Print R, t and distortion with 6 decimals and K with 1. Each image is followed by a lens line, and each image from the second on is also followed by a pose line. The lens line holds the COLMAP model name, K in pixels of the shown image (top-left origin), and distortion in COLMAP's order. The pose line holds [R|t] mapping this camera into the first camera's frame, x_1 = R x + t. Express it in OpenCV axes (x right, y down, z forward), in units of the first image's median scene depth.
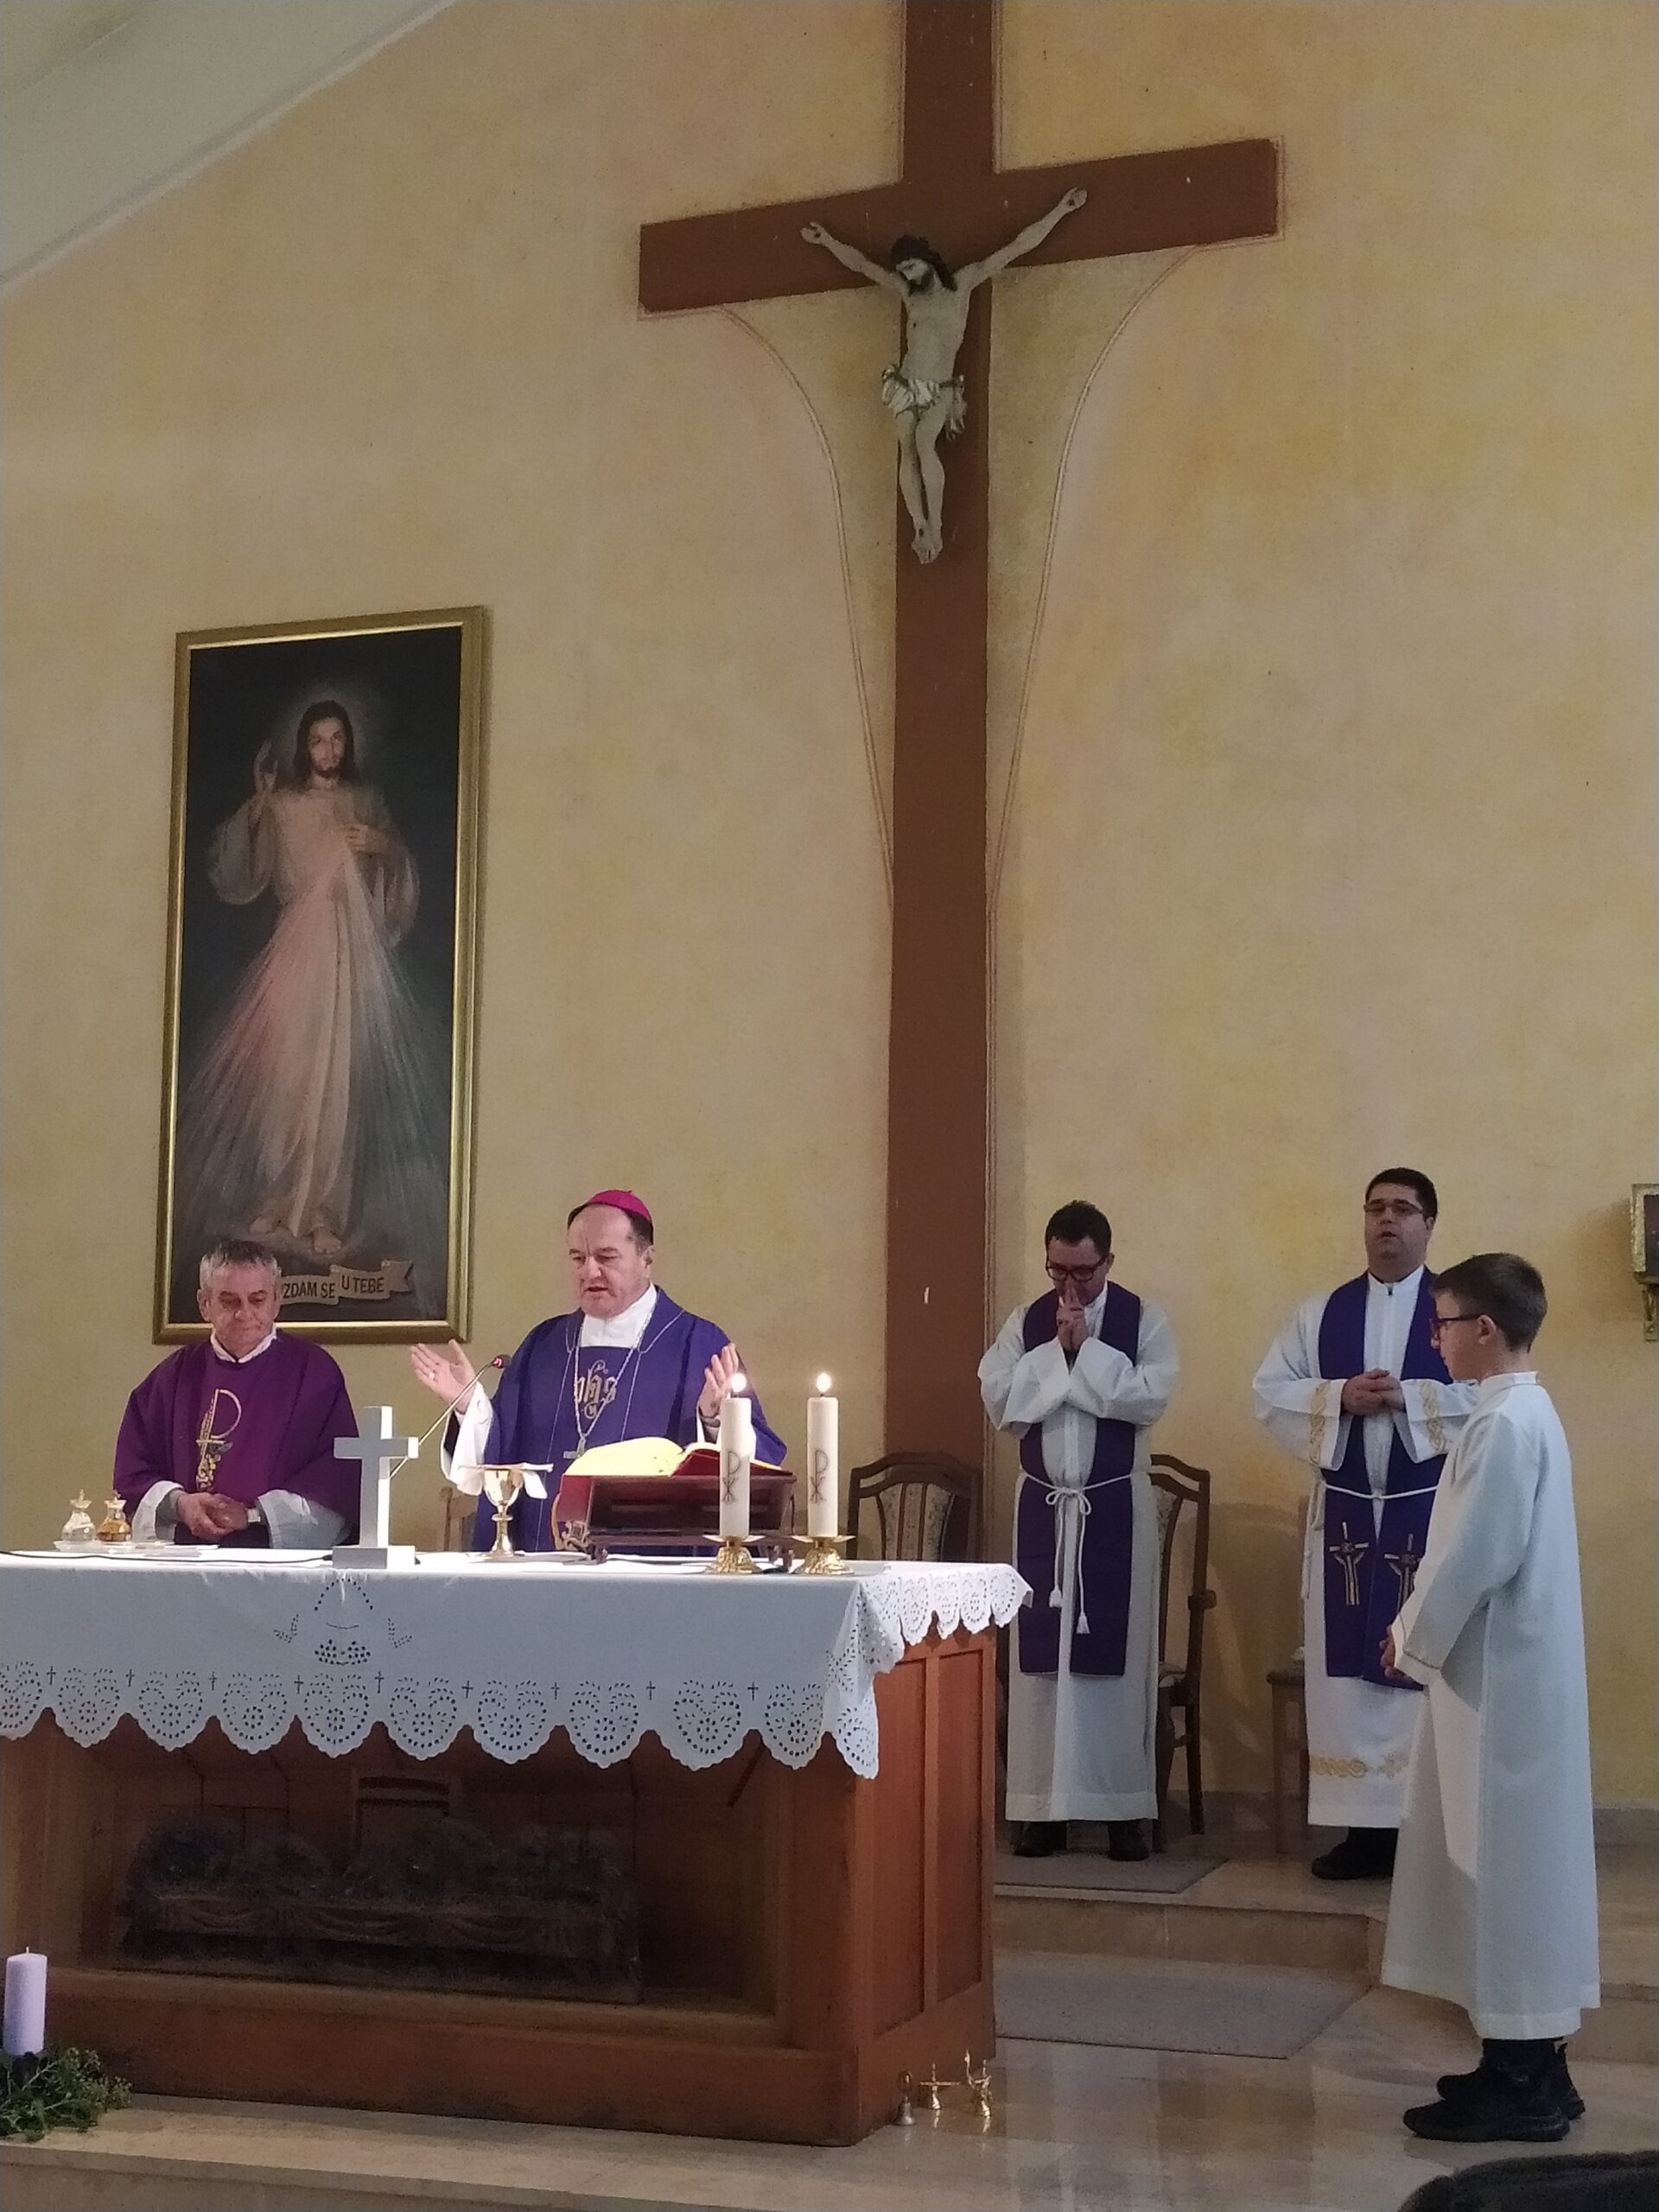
lens RADIAL K [[3117.6, 0, 900.3], [0, 3117.6, 1135.5], [0, 0, 1]] dist [0.037700, 0.000000]
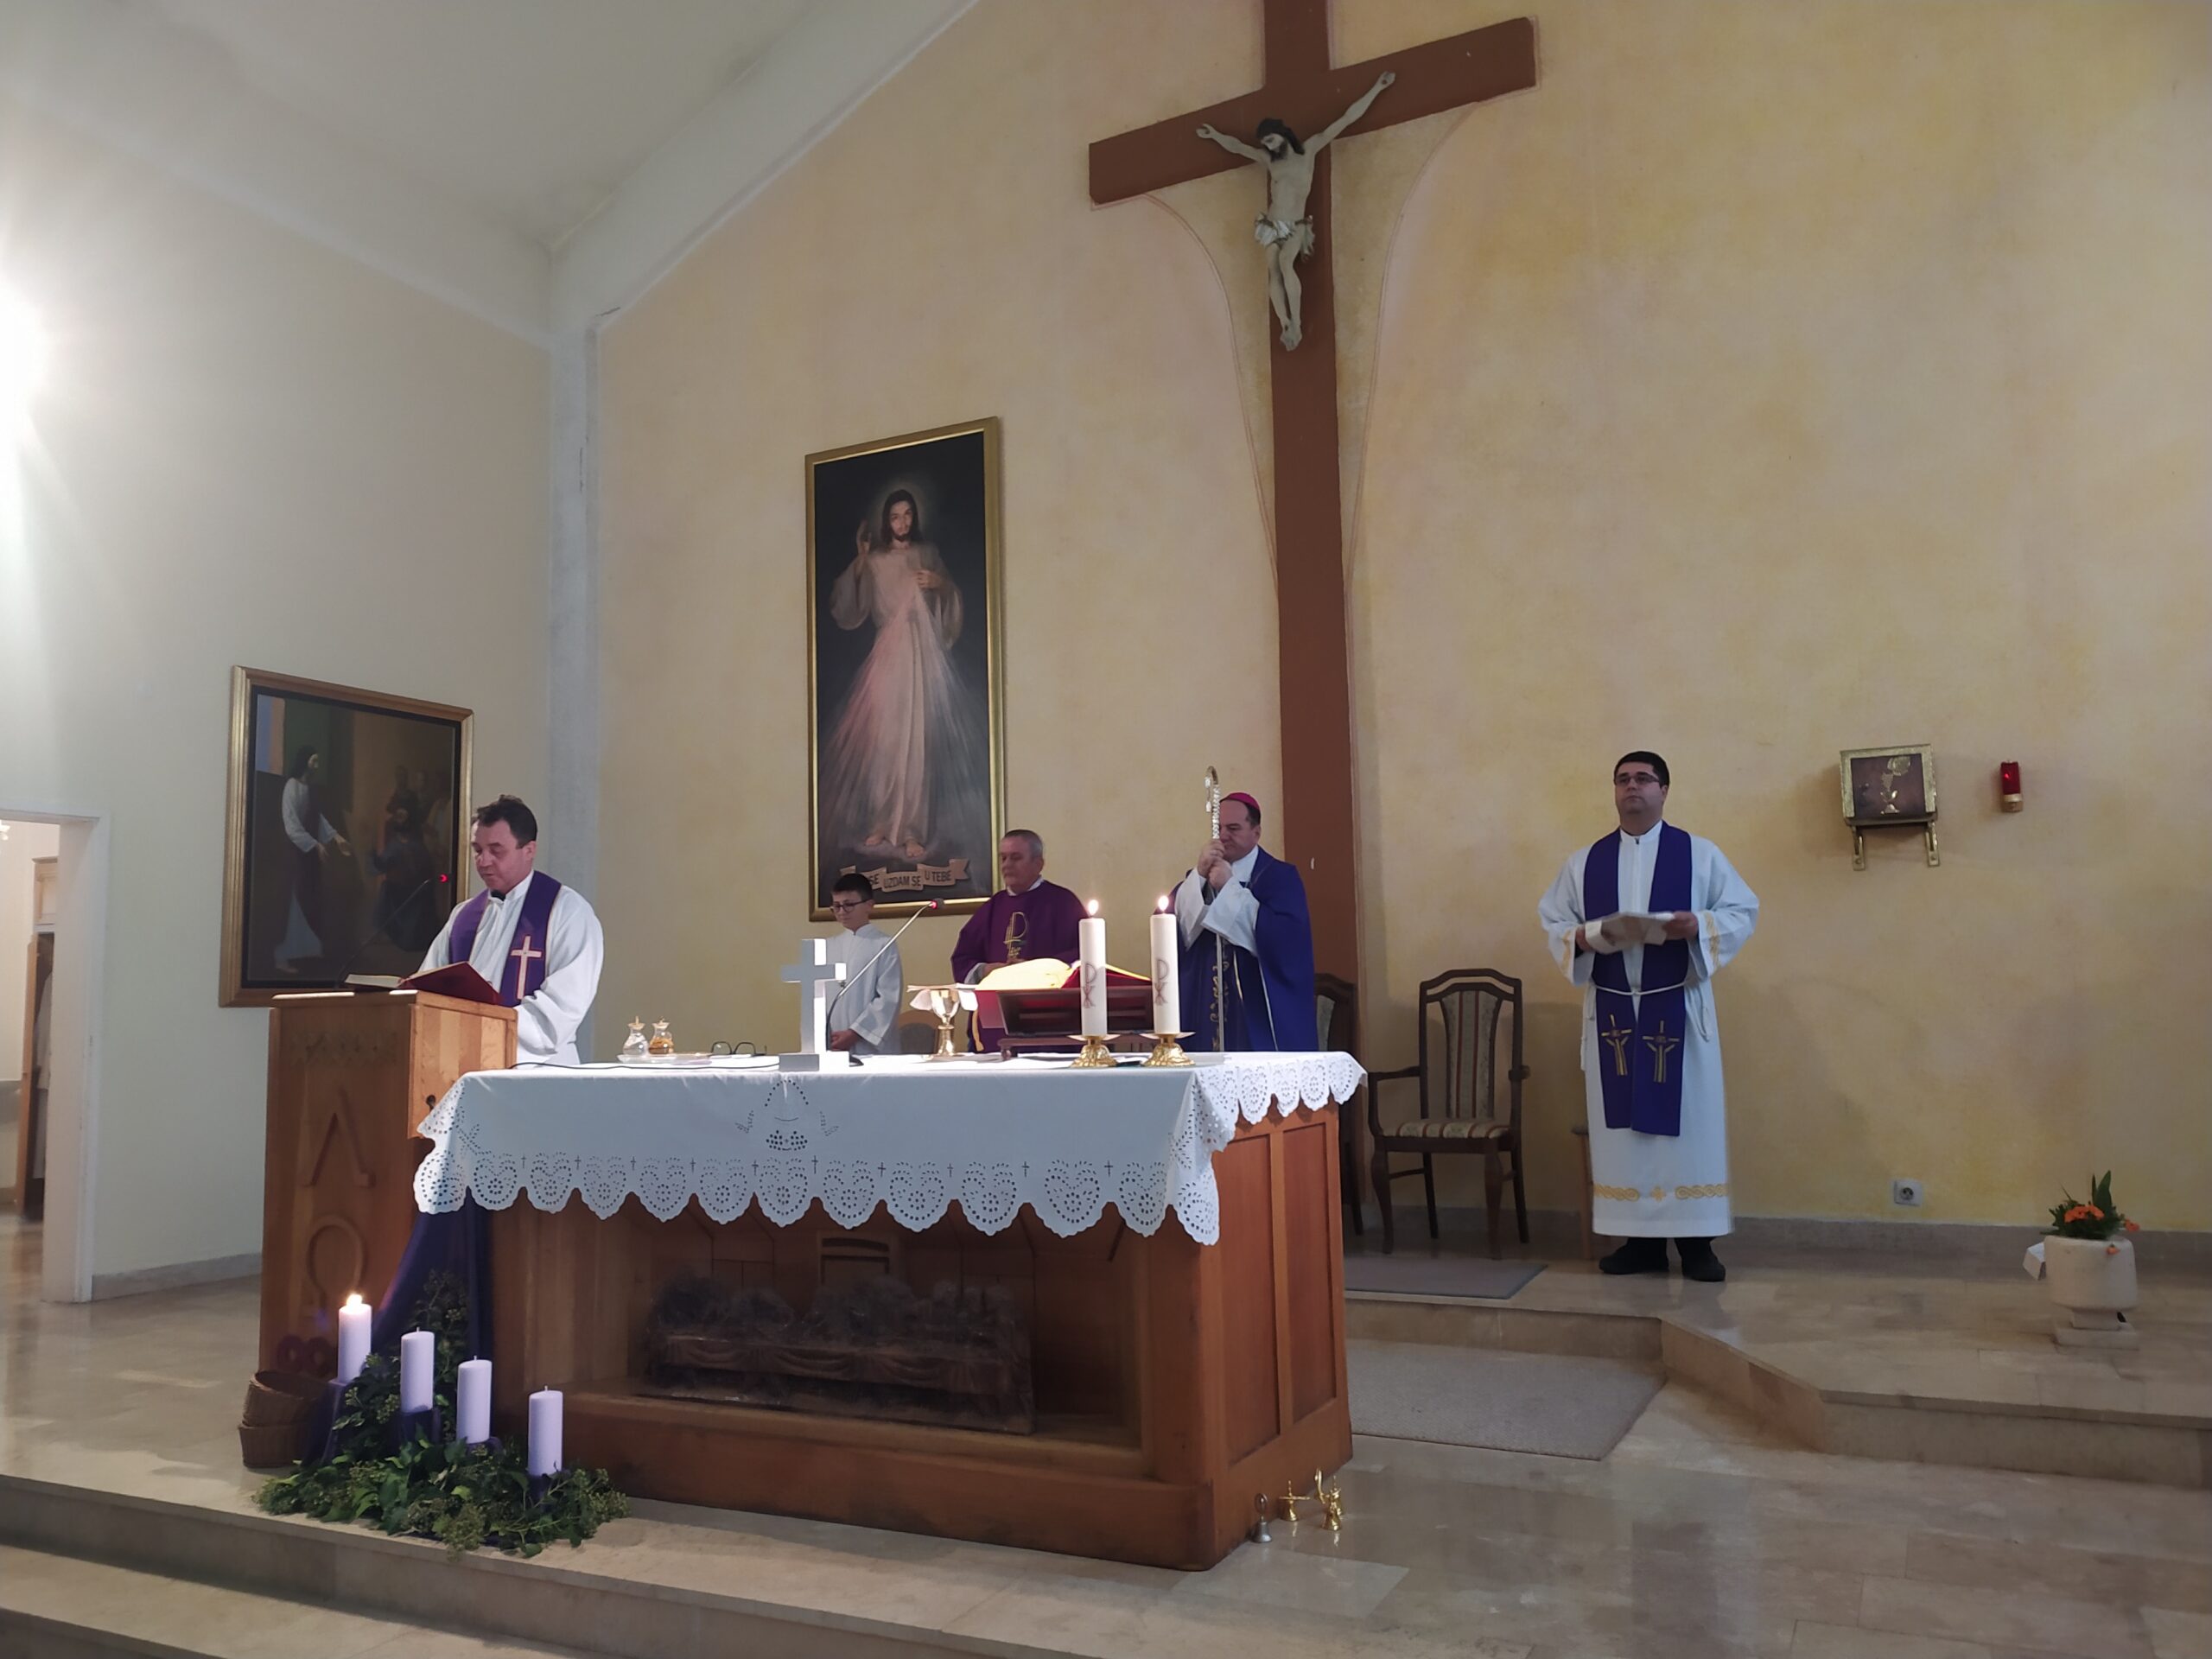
lens RADIAL K [[1708.5, 0, 1116.4], [0, 1708.5, 846.2], [0, 0, 1]] dist [0.073817, -0.083134]
pose [[0.989481, -0.045477, -0.137331, 0.028304], [0.047683, 0.998780, 0.012817, 0.029988], [0.136581, -0.019230, 0.990442, 0.221136]]
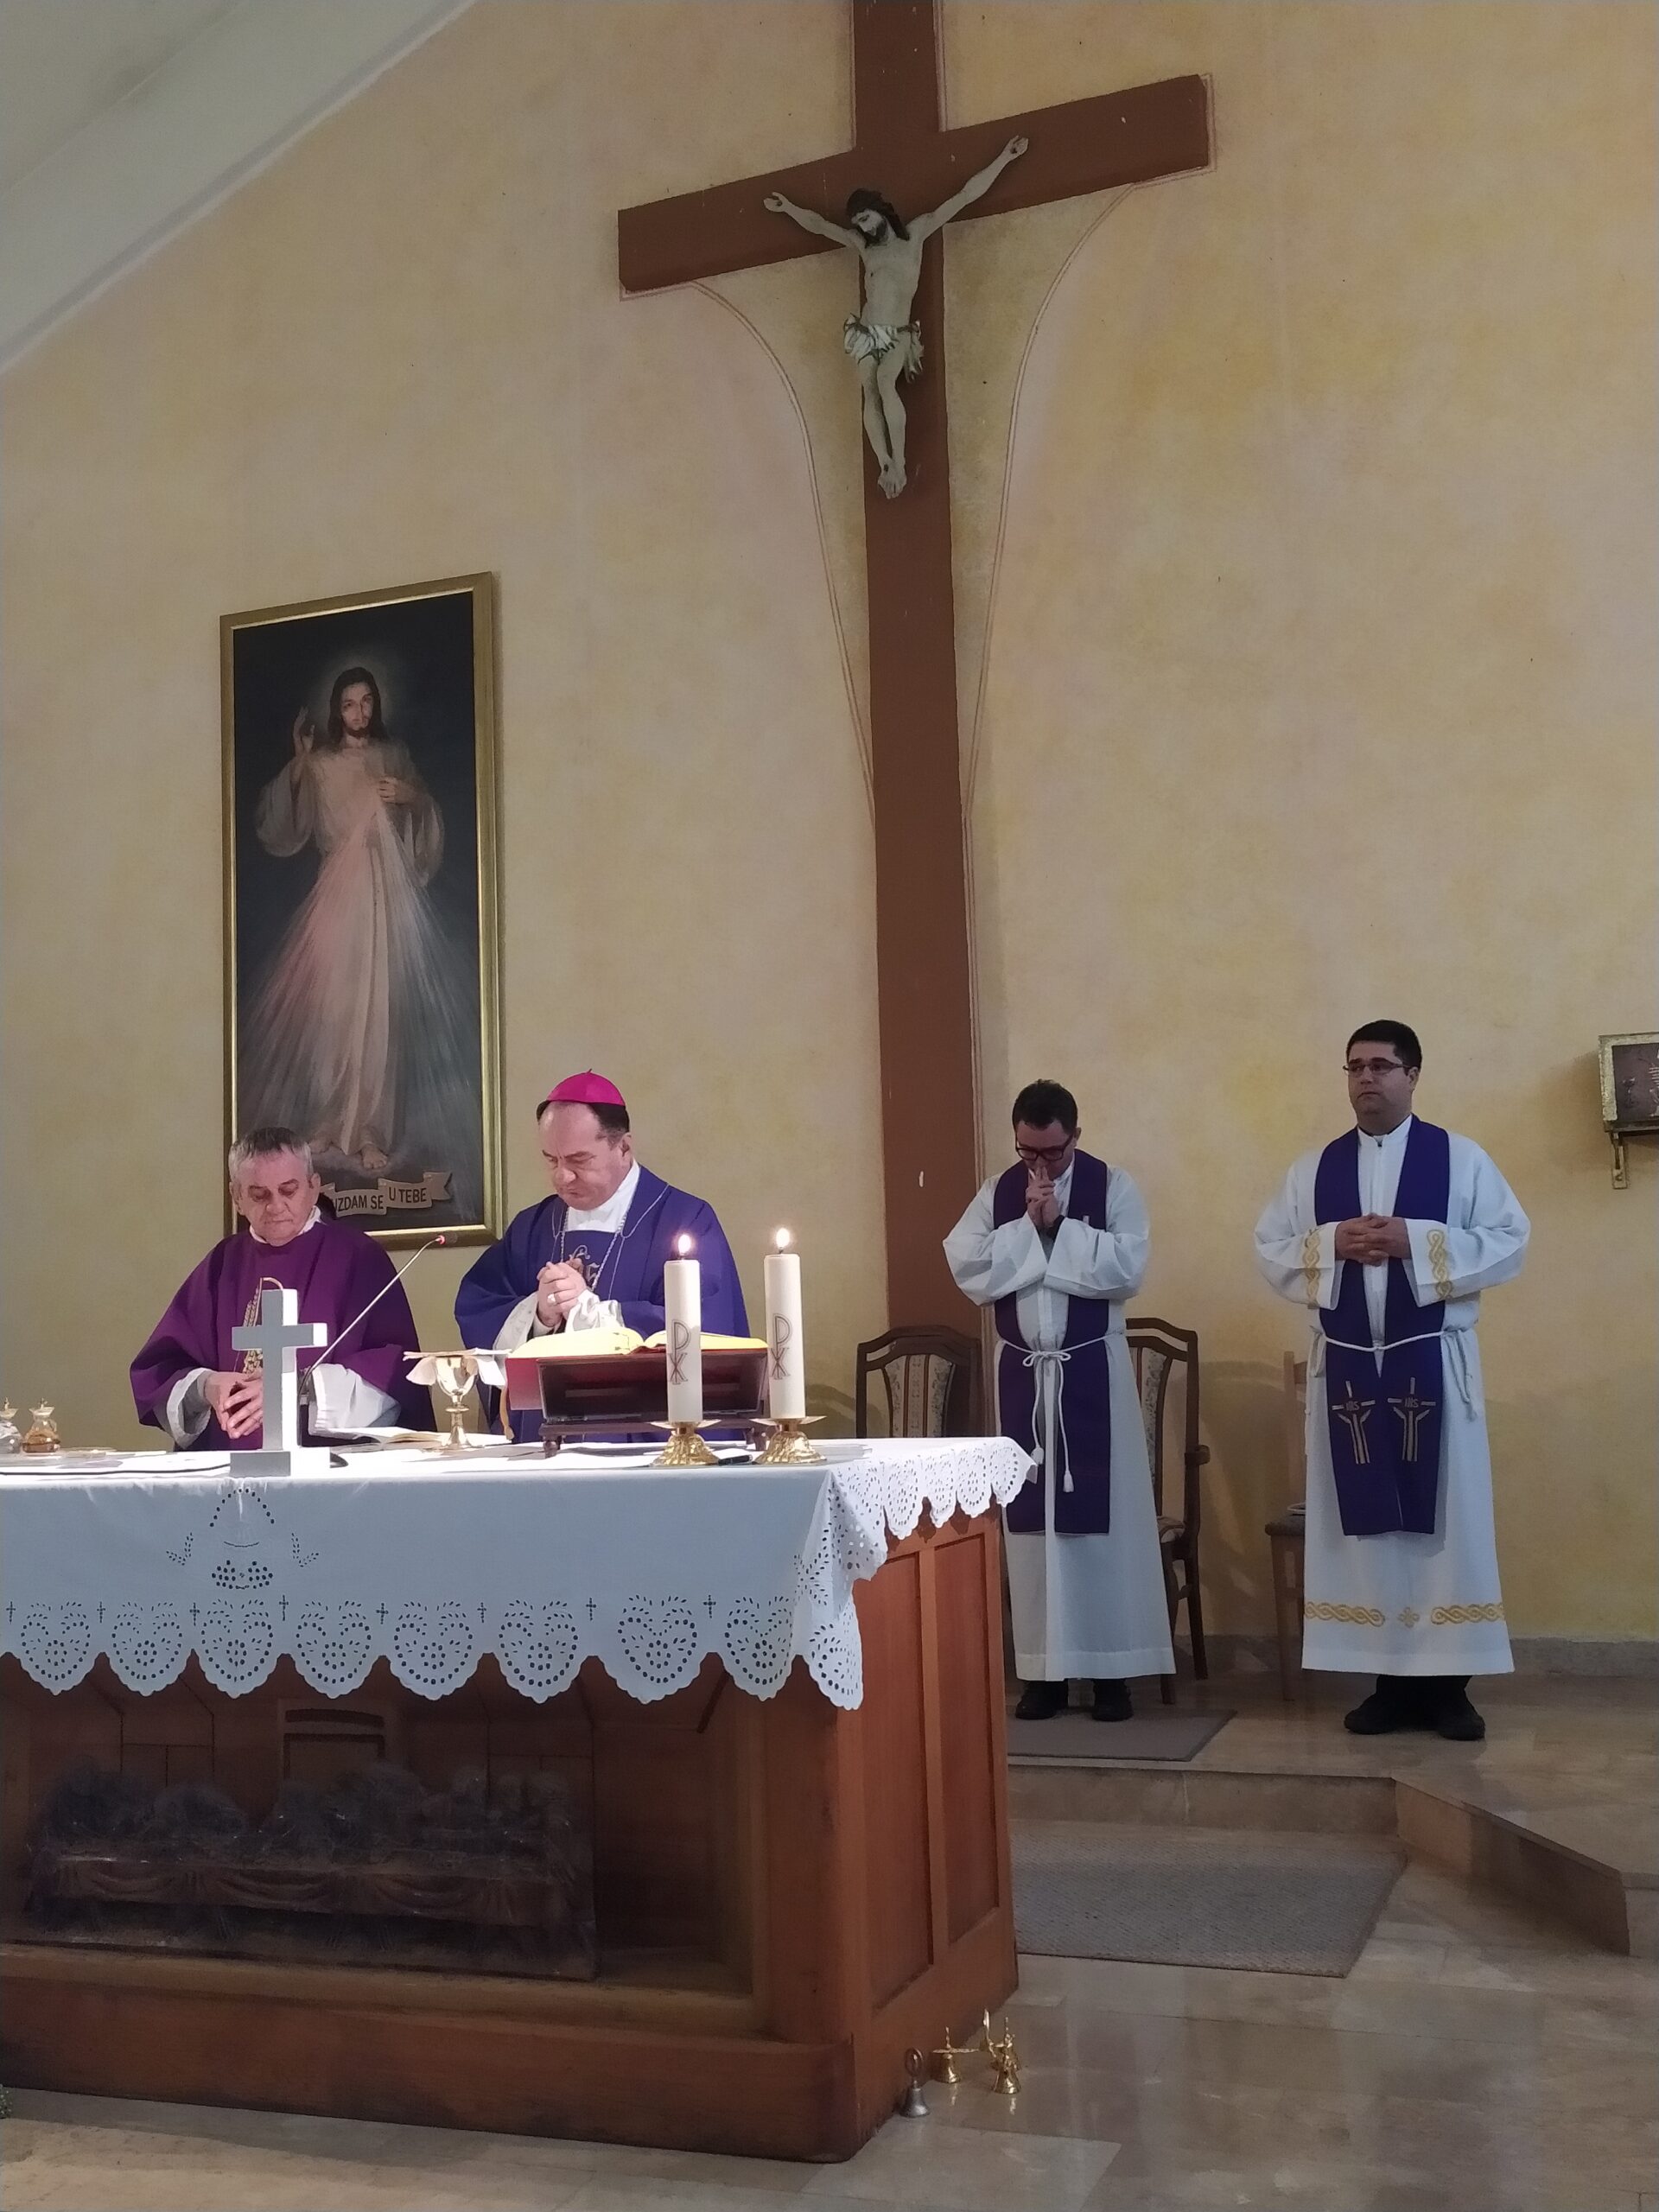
lens RADIAL K [[2254.9, 0, 872.8], [0, 2254.9, 1122.5], [0, 0, 1]] dist [0.056882, 0.000000]
pose [[0.998853, -0.043535, -0.019946, 0.008312], [0.043650, 0.999033, 0.005349, 0.027831], [0.019694, -0.006214, 0.999787, 0.233761]]
